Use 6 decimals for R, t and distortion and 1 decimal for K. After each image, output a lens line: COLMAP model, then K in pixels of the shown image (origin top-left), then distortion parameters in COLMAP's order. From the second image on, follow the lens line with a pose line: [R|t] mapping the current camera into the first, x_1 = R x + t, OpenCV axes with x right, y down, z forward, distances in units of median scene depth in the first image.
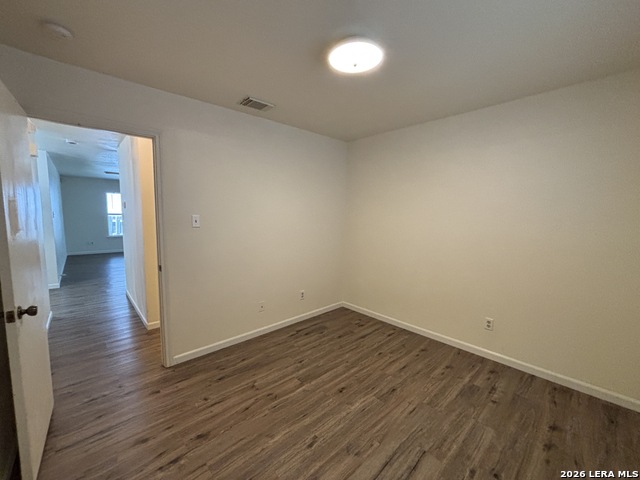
lens RADIAL K [[261.1, 0, 320.0], [0, 261.1, 240.0], [0, 0, 1]] dist [0.001005, 0.000821]
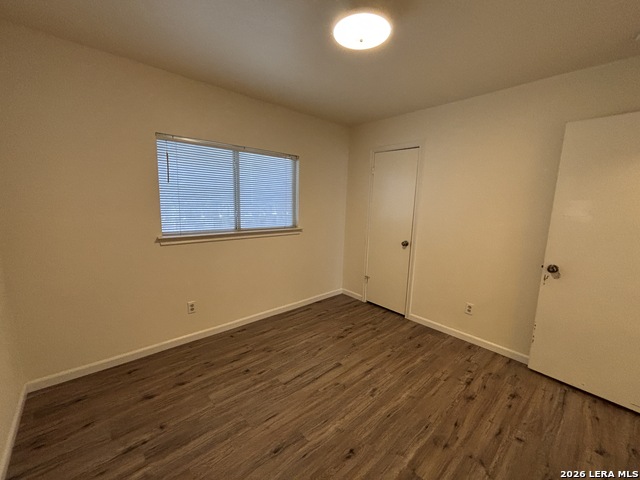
lens RADIAL K [[261.1, 0, 320.0], [0, 261.1, 240.0], [0, 0, 1]] dist [0.001005, 0.000821]
pose [[-0.999251, -0.037945, 0.007612, 0.178487], [-0.034778, 0.966706, 0.253516, -0.153566], [-0.016978, 0.253062, -0.967301, 1.511319]]
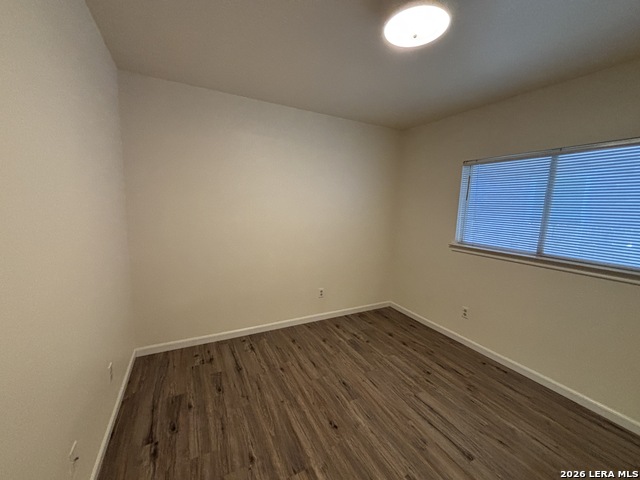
lens RADIAL K [[261.1, 0, 320.0], [0, 261.1, 240.0], [0, 0, 1]] dist [0.001005, 0.000821]
pose [[0.258619, -0.129291, 0.957288, -0.620030], [0.065212, 0.991078, 0.116238, -0.091638], [-0.963776, 0.032365, 0.264743, 0.794358]]
